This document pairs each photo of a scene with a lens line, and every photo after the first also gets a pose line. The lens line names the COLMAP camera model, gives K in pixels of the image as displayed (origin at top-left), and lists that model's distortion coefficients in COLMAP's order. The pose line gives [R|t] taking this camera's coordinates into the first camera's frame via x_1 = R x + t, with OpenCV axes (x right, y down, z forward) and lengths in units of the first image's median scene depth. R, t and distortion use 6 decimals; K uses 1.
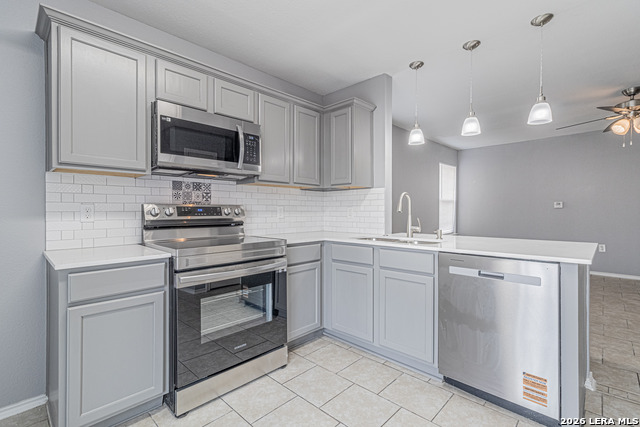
lens RADIAL K [[298.7, 0, 319.6], [0, 298.7, 209.1], [0, 0, 1]] dist [0.004214, -0.000254]
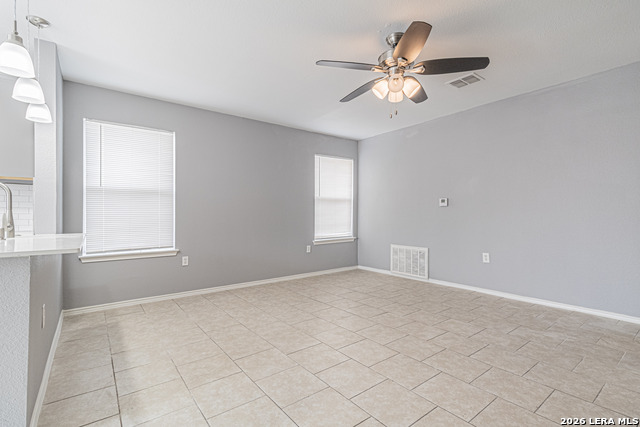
lens RADIAL K [[298.7, 0, 326.6], [0, 298.7, 212.9], [0, 0, 1]] dist [0.004214, -0.000254]
pose [[0.990194, -0.000815, -0.139698, 1.319252], [0.000649, 0.999999, -0.001238, 0.032190], [0.139698, 0.001135, 0.990193, 0.355047]]
